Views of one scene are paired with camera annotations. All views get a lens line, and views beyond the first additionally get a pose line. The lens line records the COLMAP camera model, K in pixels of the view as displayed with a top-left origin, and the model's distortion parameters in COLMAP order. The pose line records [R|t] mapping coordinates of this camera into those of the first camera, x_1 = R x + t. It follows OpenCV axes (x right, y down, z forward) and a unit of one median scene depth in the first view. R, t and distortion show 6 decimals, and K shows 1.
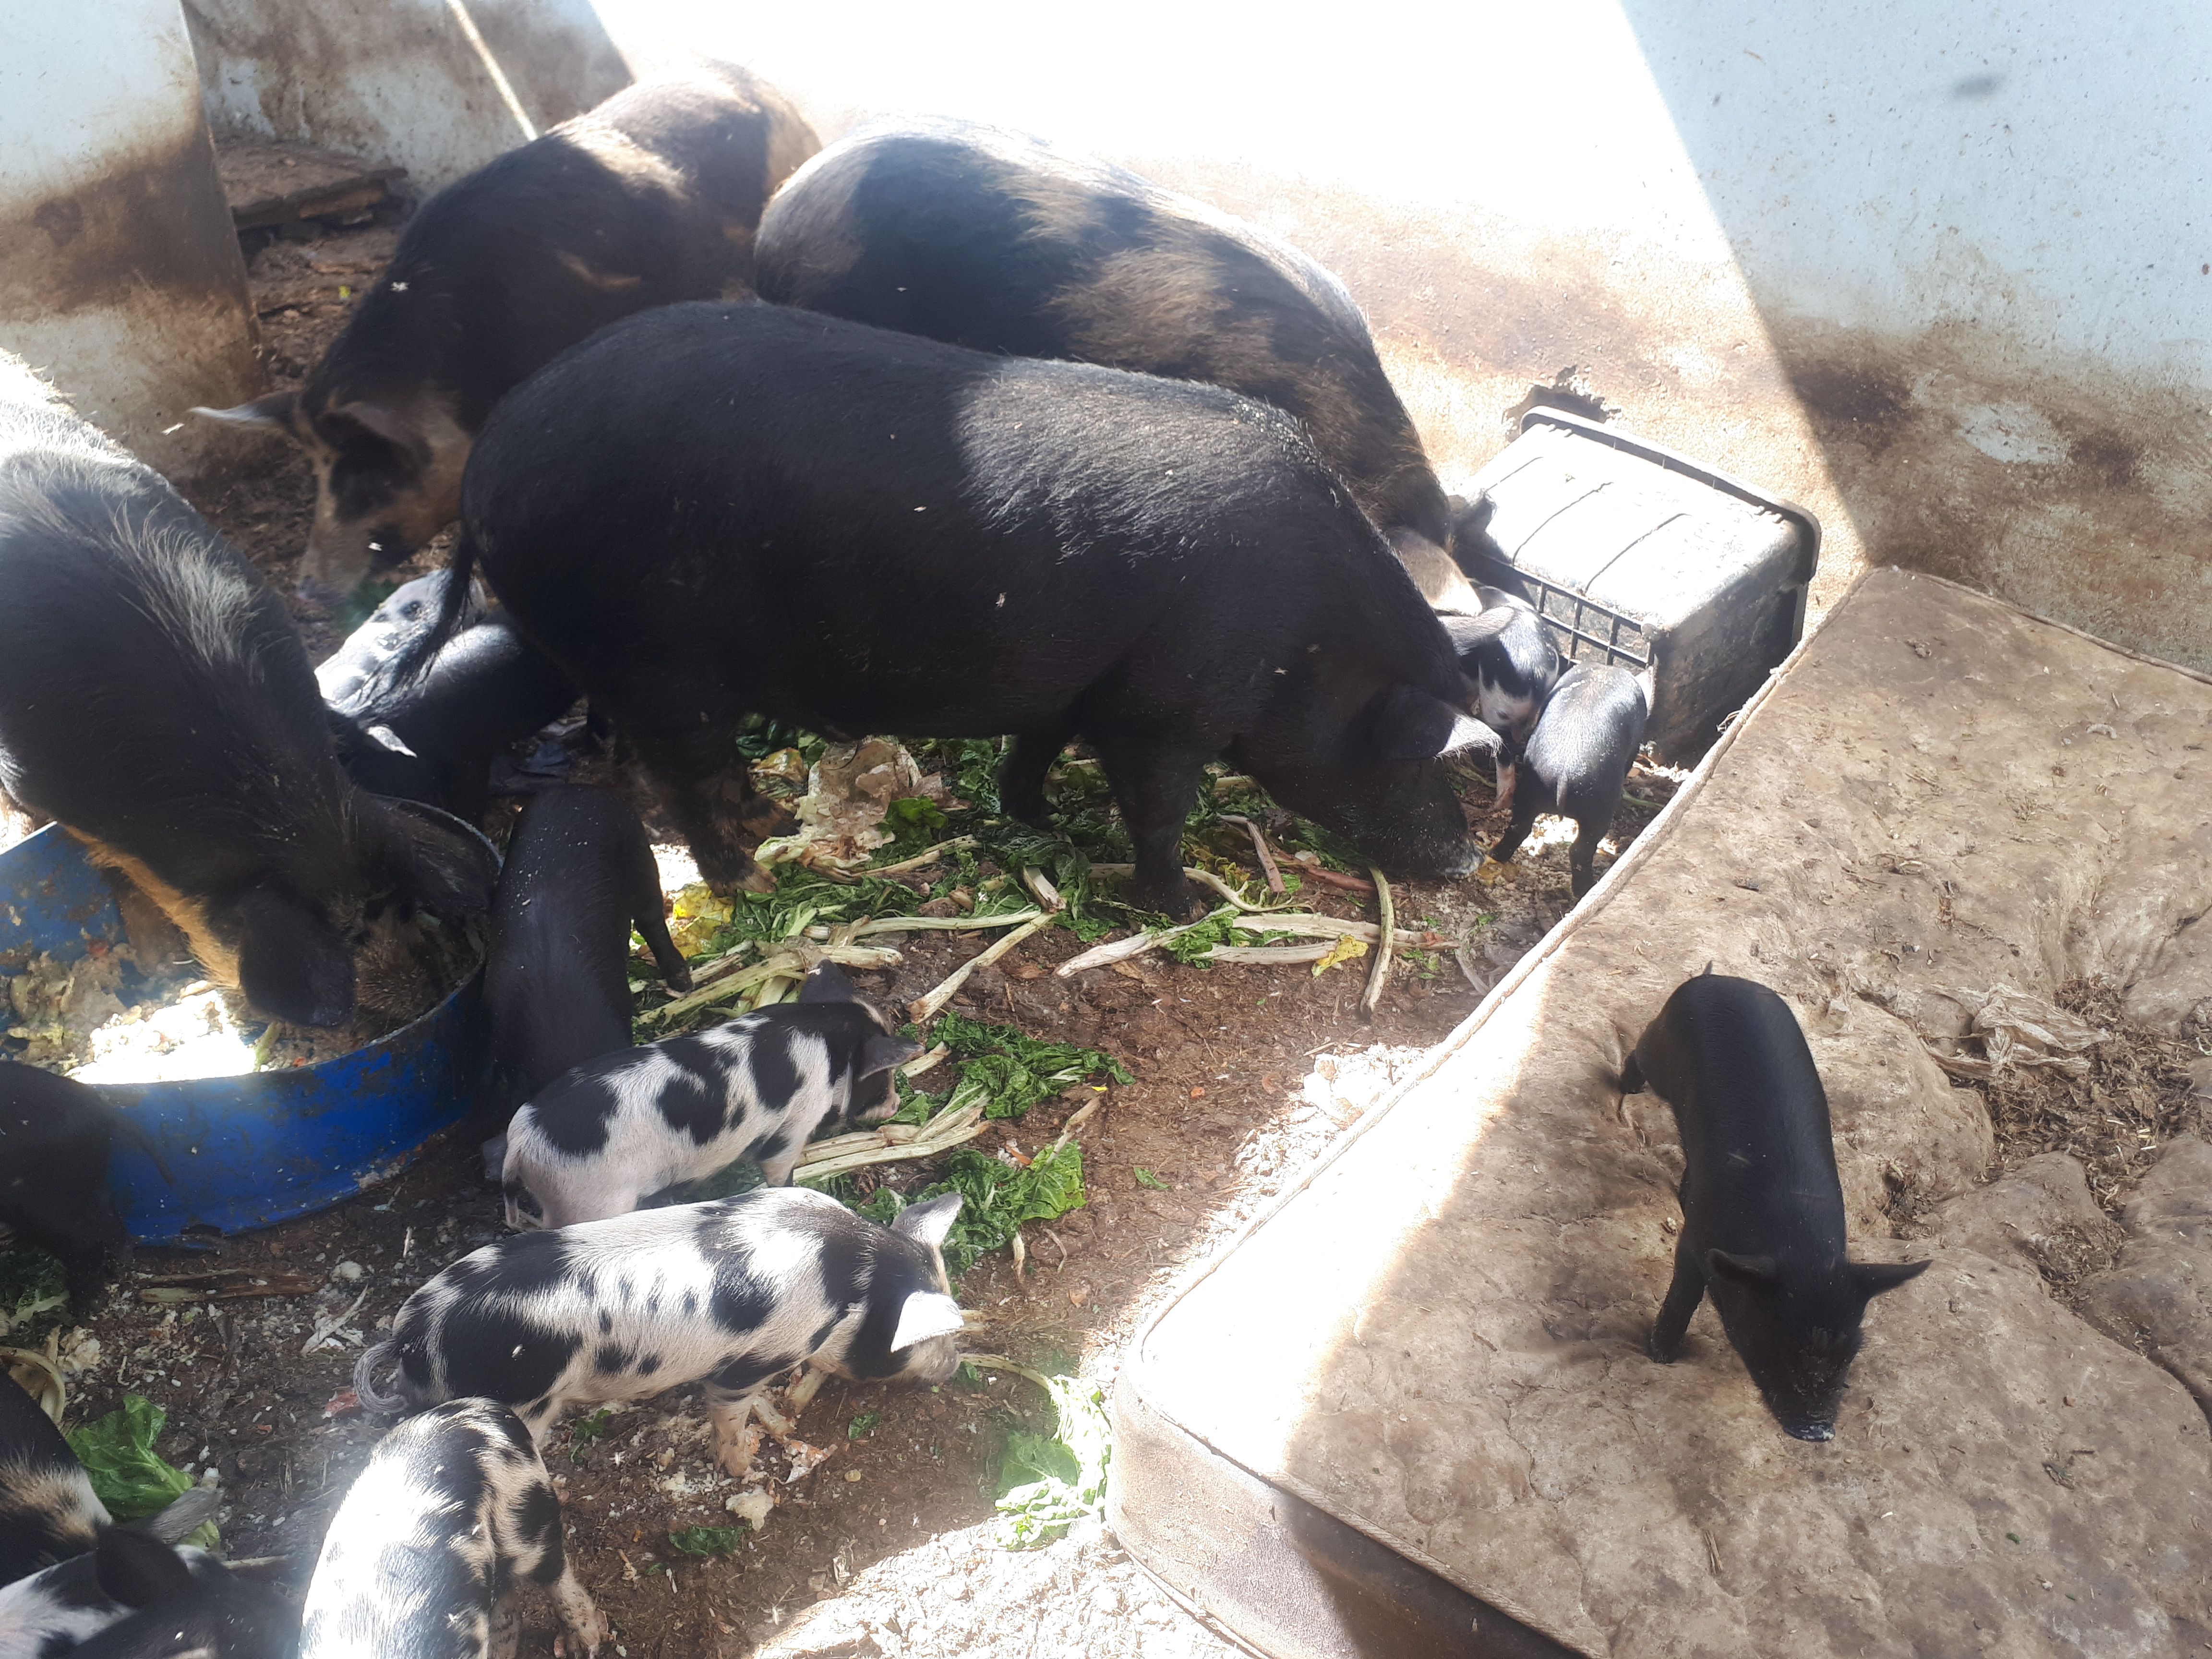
lens RADIAL K [[1788.2, 0, 1112.3], [0, 1788.2, 834.2], [0, 0, 1]] dist [0.037748, -0.052009]
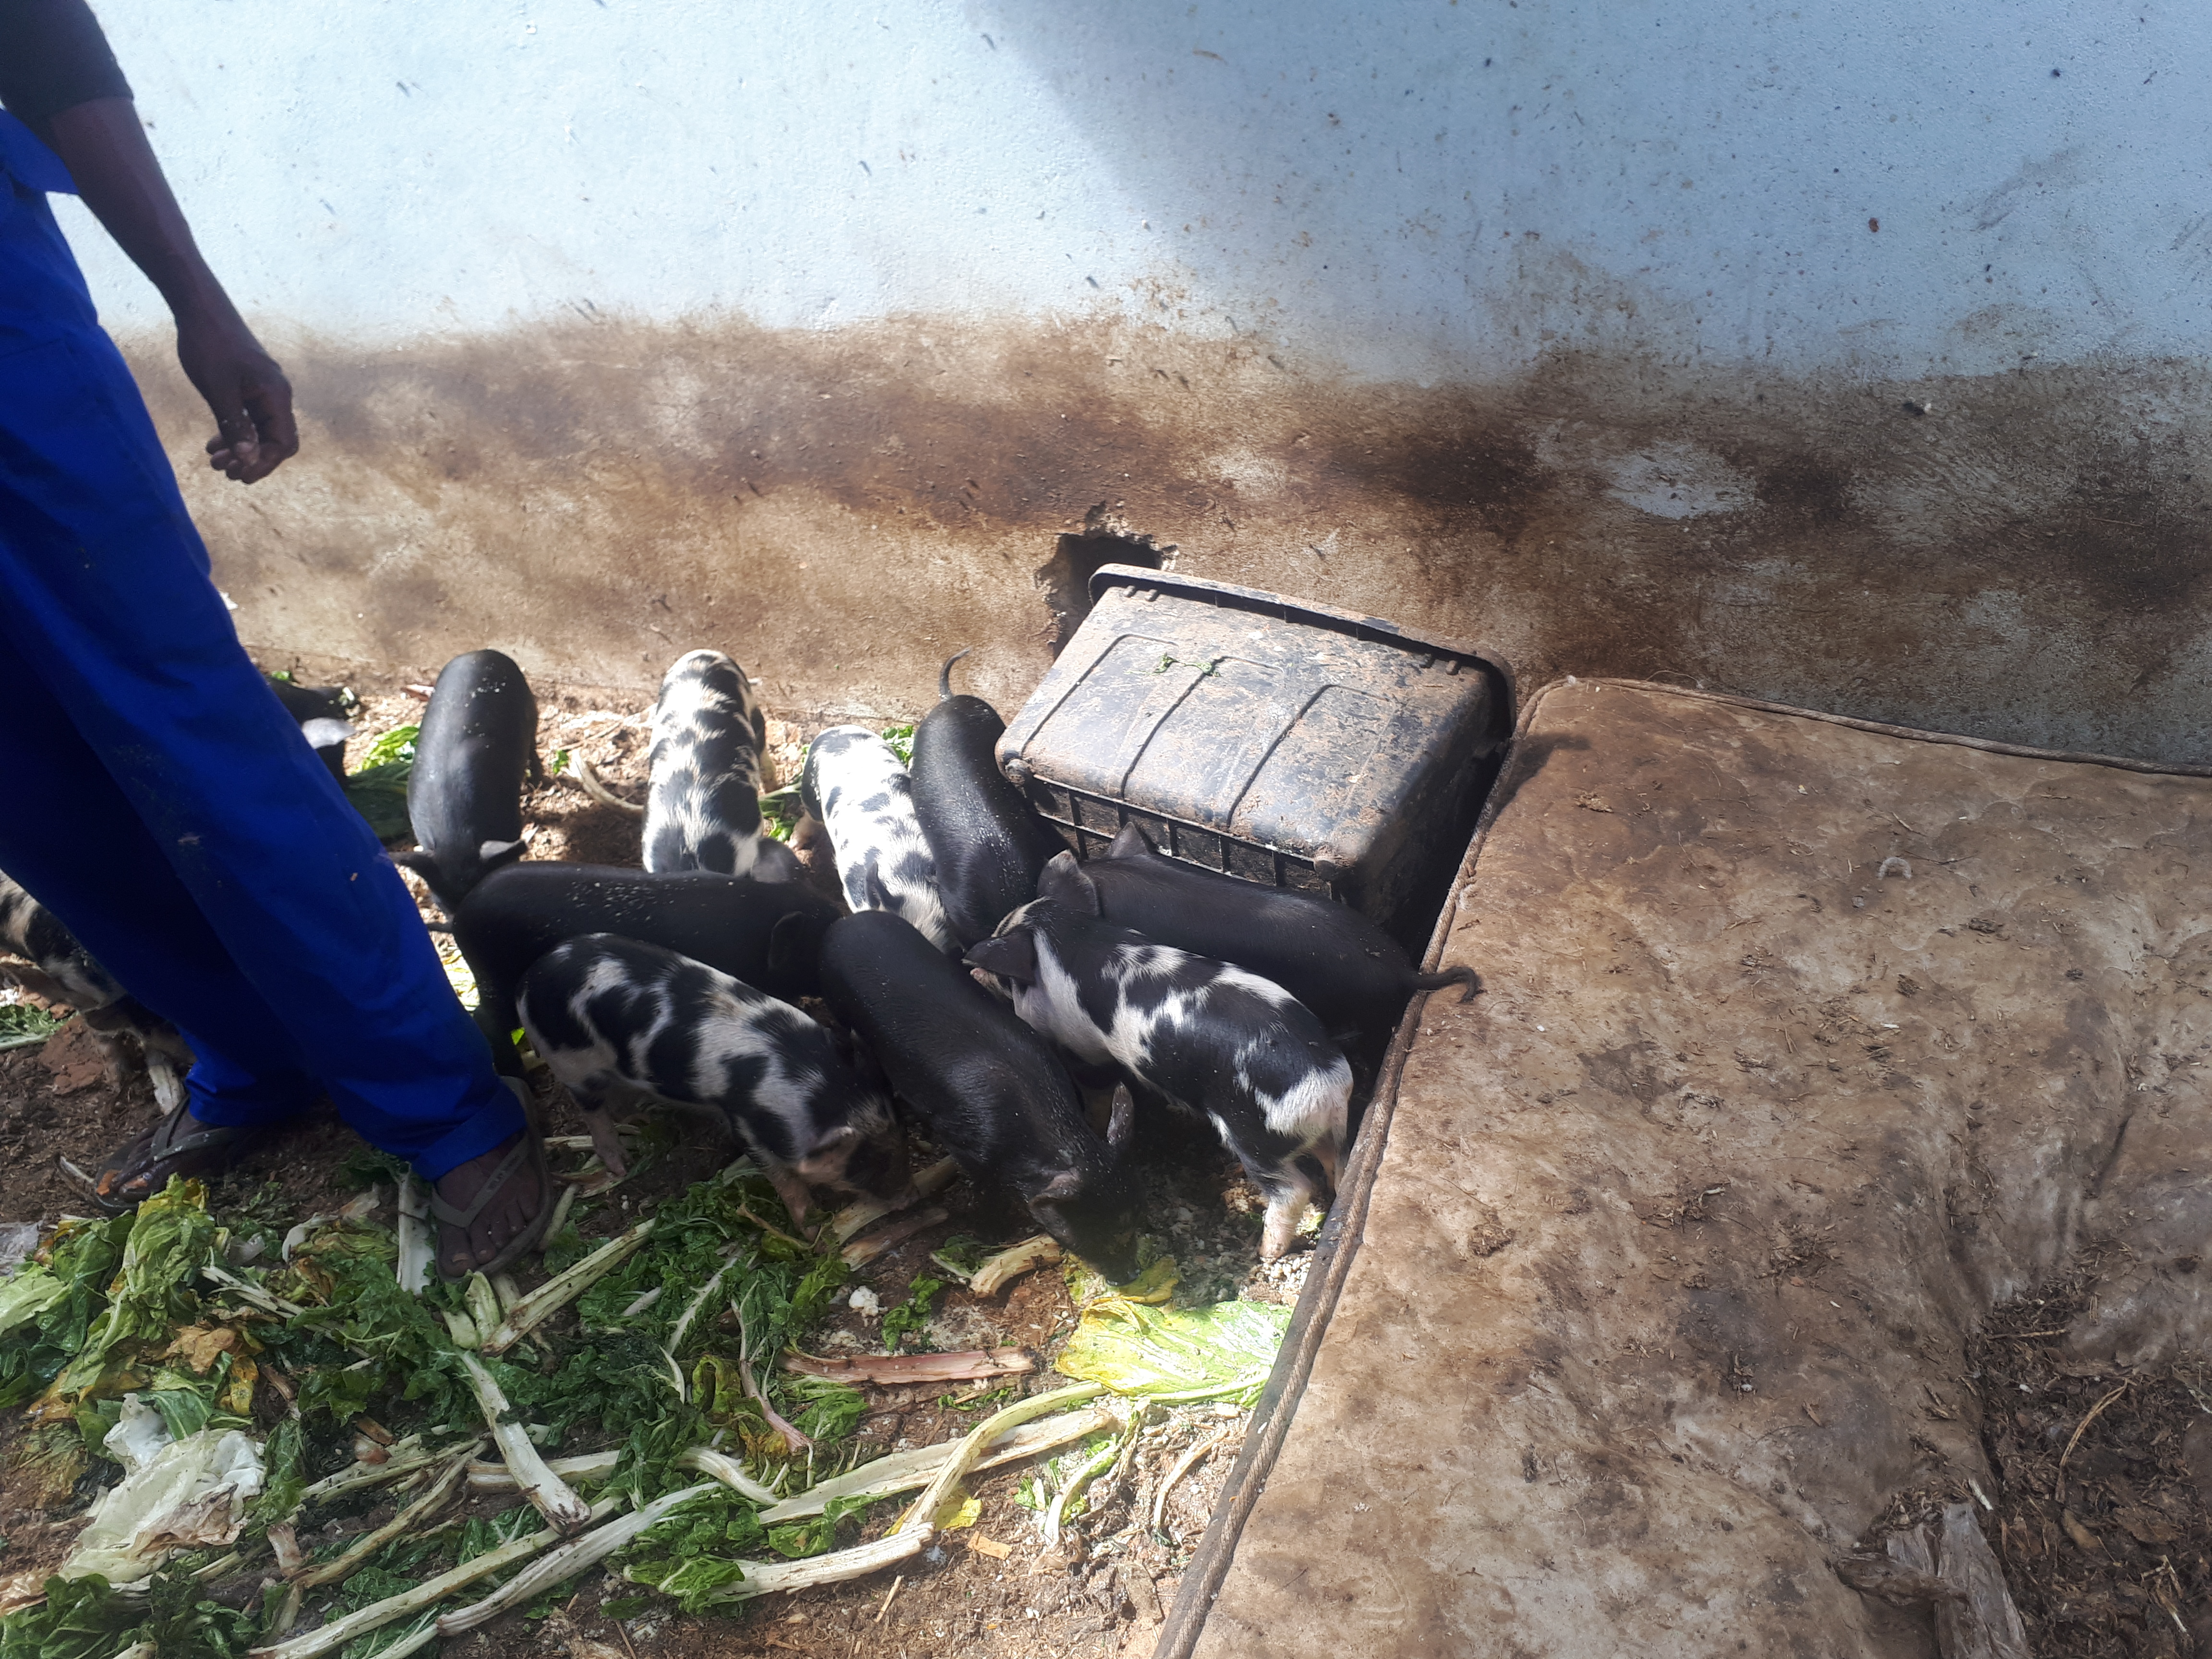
lens RADIAL K [[1788.2, 0, 1143.2], [0, 1788.2, 826.6], [0, 0, 1]] dist [0.037748, -0.052009]
pose [[0.958860, -0.254921, 0.124913, 0.163276], [0.256477, 0.966543, 0.003739, -0.143802], [-0.121687, 0.028453, 0.992161, 0.303852]]
